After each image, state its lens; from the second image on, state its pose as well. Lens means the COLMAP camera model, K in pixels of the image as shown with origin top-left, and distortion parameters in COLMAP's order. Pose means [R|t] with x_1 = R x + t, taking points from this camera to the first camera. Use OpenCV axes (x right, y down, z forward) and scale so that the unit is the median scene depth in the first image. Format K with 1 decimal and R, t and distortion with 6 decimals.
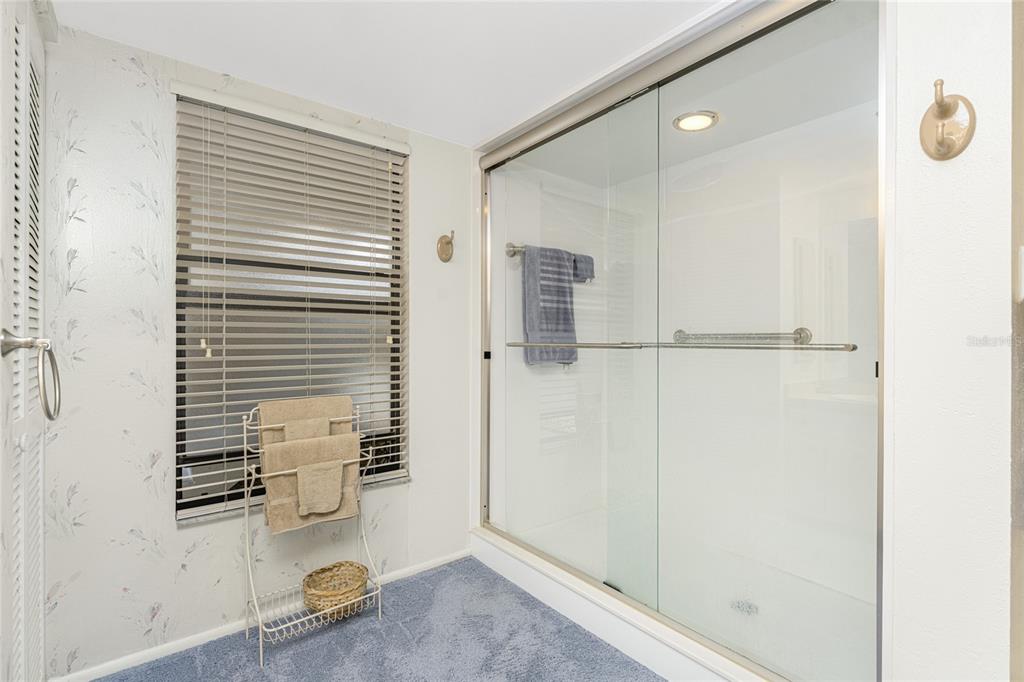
lens RADIAL K [[484.0, 0, 512.0], [0, 484.0, 341.0], [0, 0, 1]] dist [0.000510, 0.000039]
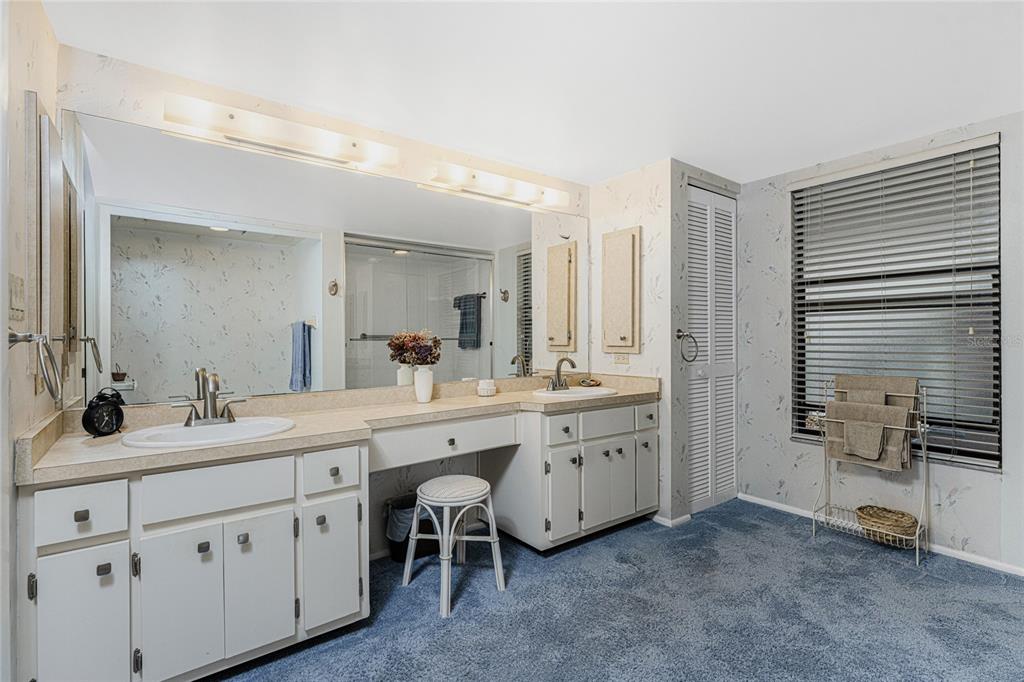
lens RADIAL K [[484.0, 0, 512.0], [0, 484.0, 341.0], [0, 0, 1]] dist [0.000510, 0.000039]
pose [[-0.025707, -0.004026, -0.999661, 0.949156], [-0.009929, 0.999944, -0.003772, 0.039795], [0.999620, 0.009829, -0.025746, 0.036023]]
